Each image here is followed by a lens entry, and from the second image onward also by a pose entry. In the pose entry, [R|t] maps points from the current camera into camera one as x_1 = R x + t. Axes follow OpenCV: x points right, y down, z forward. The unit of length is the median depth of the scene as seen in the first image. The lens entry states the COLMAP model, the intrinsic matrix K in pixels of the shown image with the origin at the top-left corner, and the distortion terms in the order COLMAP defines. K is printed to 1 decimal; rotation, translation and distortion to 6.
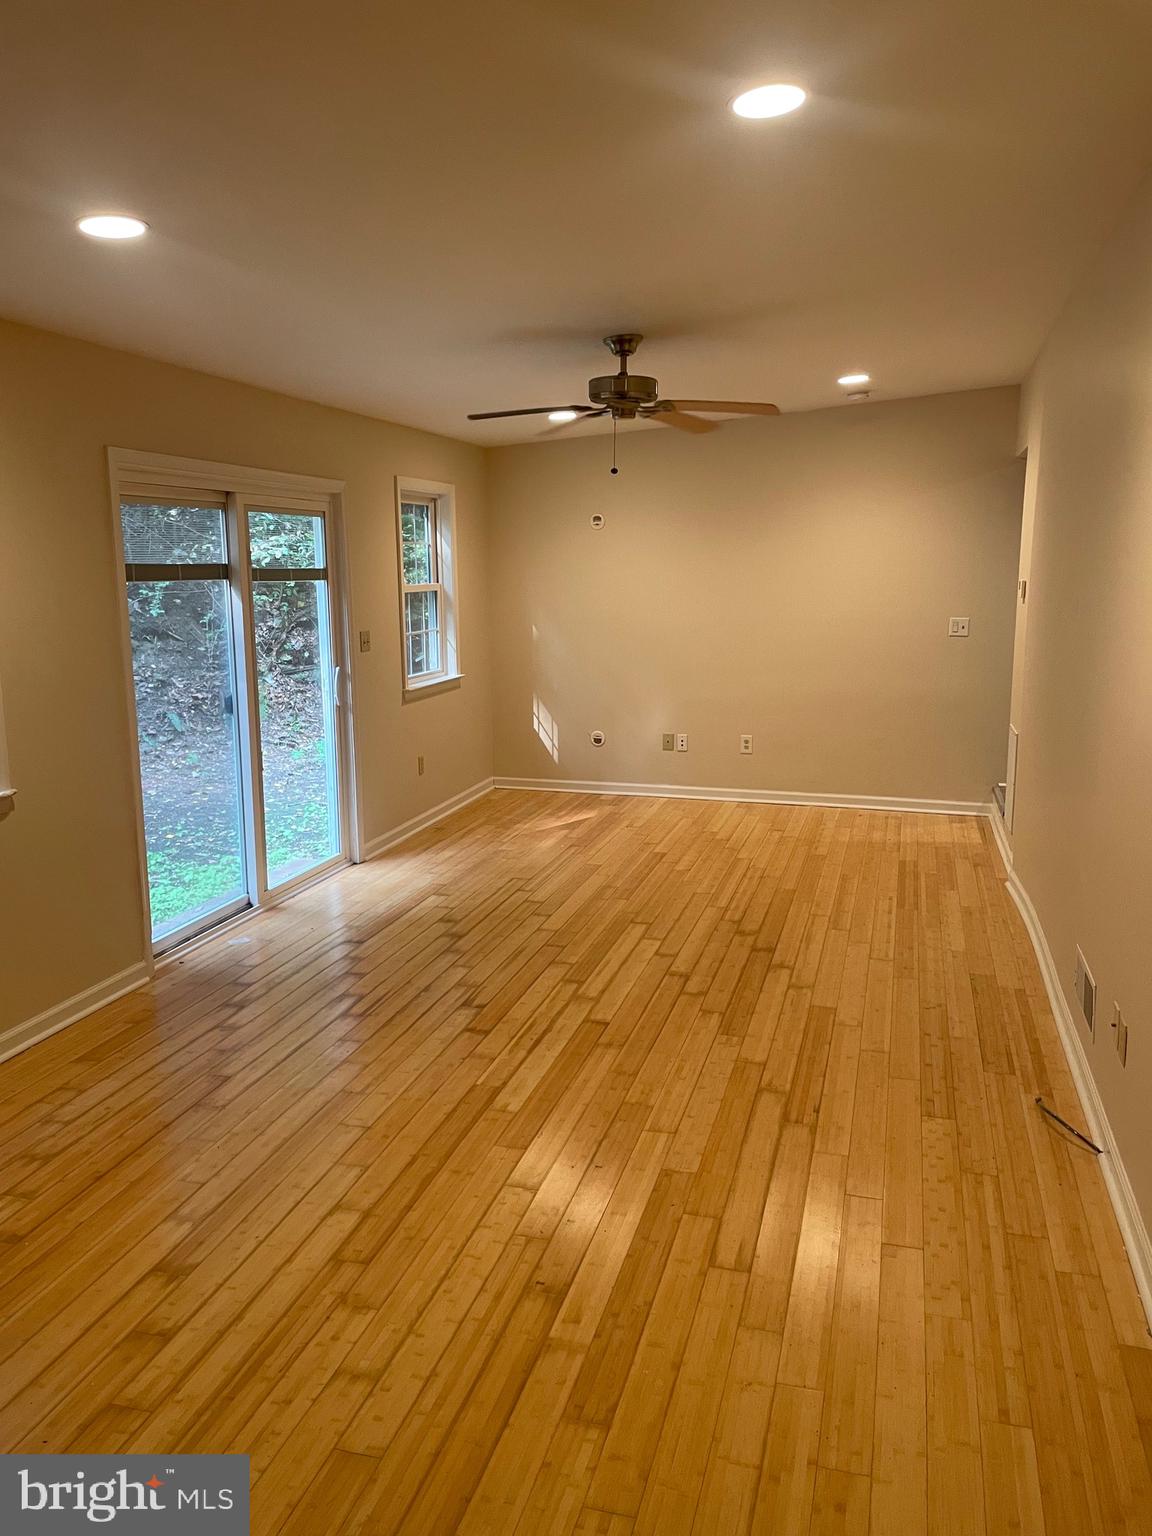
lens RADIAL K [[1160.5, 0, 582.5], [0, 1160.5, 767.9], [0, 0, 1]] dist [0.088371, -0.106065]
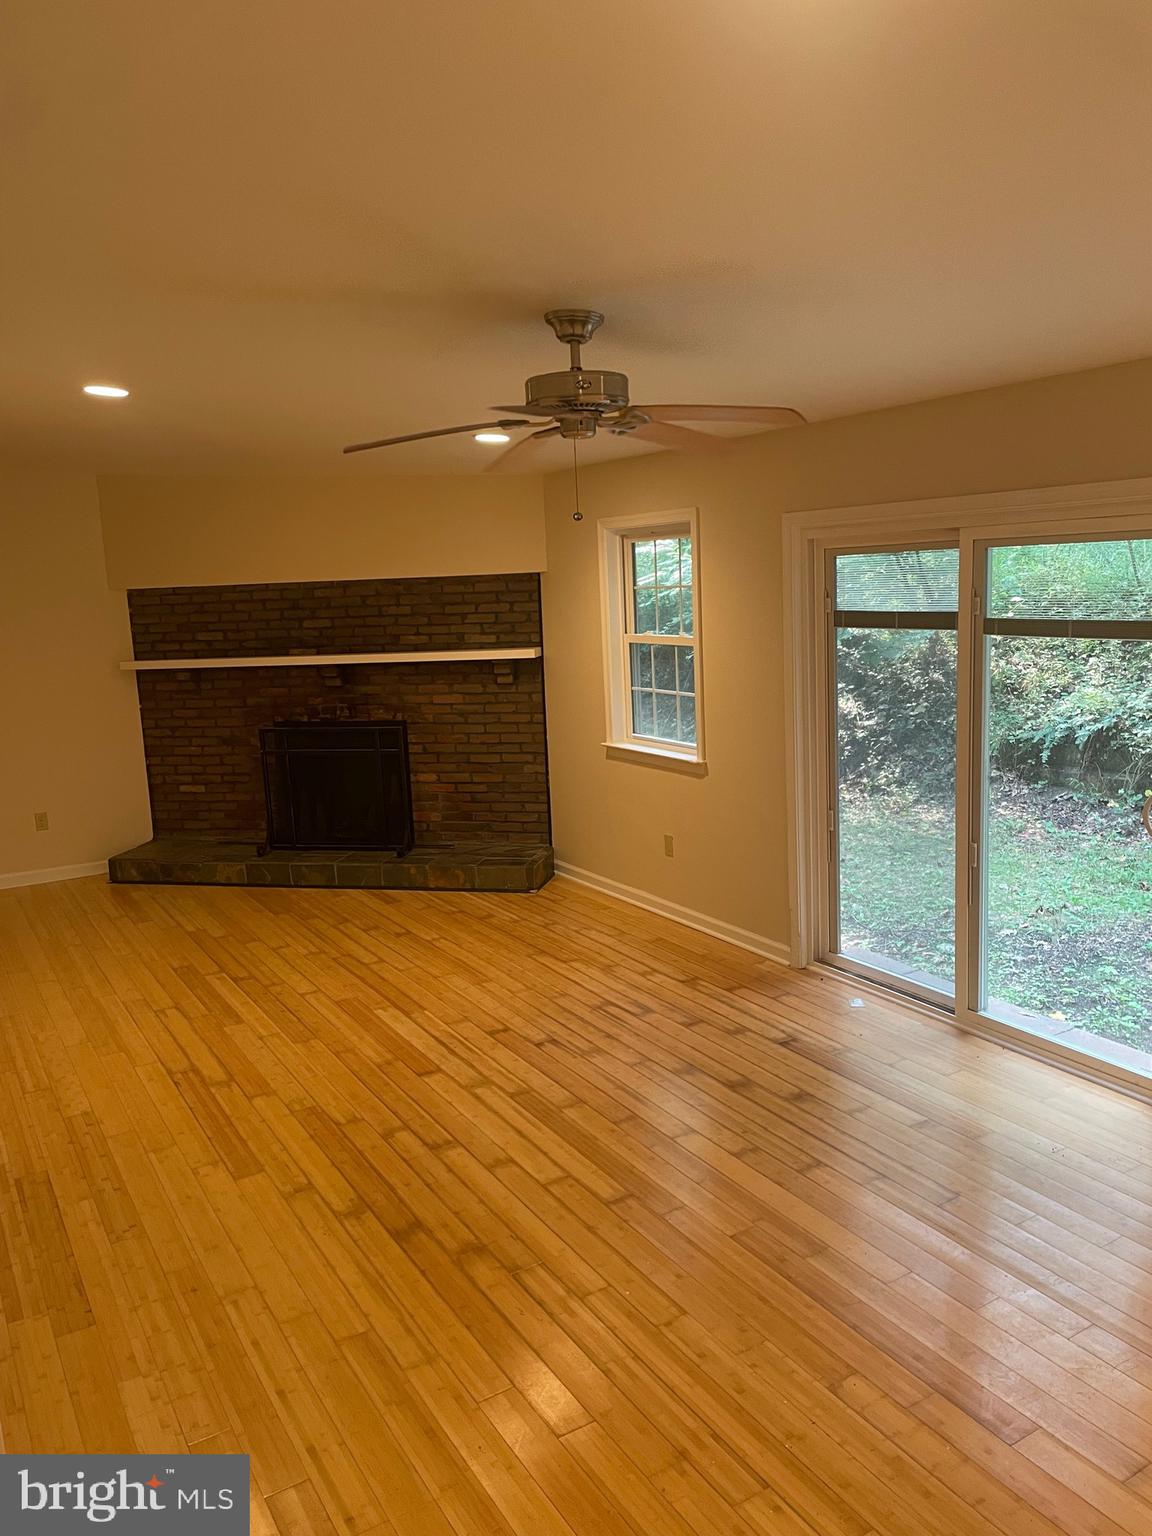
lens RADIAL K [[1160.5, 0, 583.7], [0, 1160.5, 766.1], [0, 0, 1]] dist [0.088371, -0.106065]
pose [[-0.683324, 0.157524, -0.712919, 0.622437], [-0.080672, 0.954180, 0.288155, -0.358712], [0.725645, 0.254416, -0.639306, 1.697513]]
